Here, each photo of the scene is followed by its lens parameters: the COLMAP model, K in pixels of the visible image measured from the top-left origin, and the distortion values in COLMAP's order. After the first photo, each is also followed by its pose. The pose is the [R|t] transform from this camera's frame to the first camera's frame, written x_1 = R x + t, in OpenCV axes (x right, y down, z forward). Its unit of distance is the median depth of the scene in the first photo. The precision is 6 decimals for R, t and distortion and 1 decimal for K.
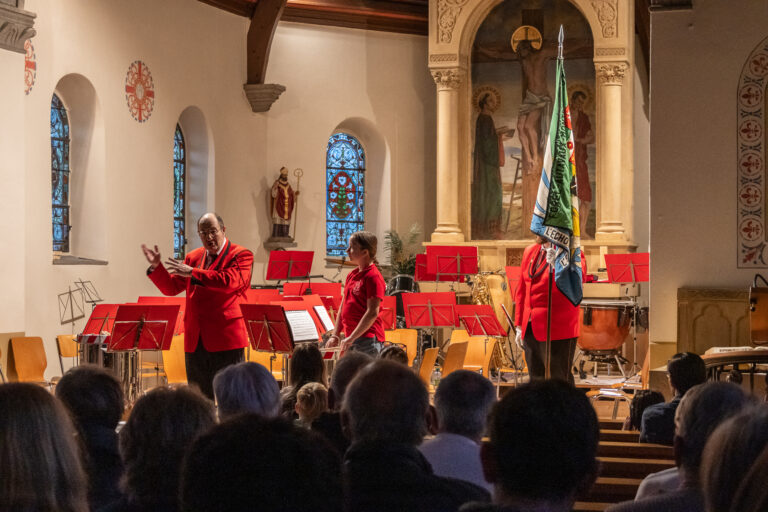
lens RADIAL K [[1646.2, 0, 384.0], [0, 1646.2, 256.0], [0, 0, 1]] dist [-0.023508, 0.039274]
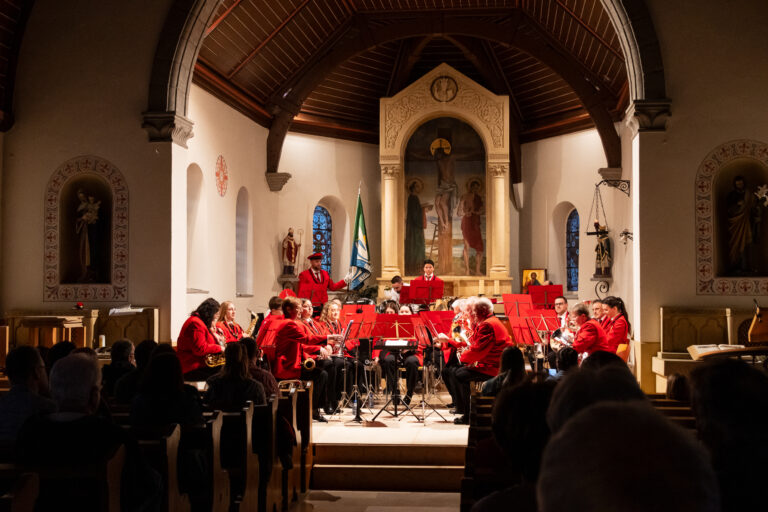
lens RADIAL K [[1056.4, 0, 384.0], [0, 1056.4, 256.0], [0, 0, 1]] dist [-0.005448, 0.004234]
pose [[0.979946, 0.004466, 0.199213, -0.164766], [0.001120, 0.999610, -0.027918, -0.001191], [-0.199260, 0.027581, 0.979558, 0.035580]]
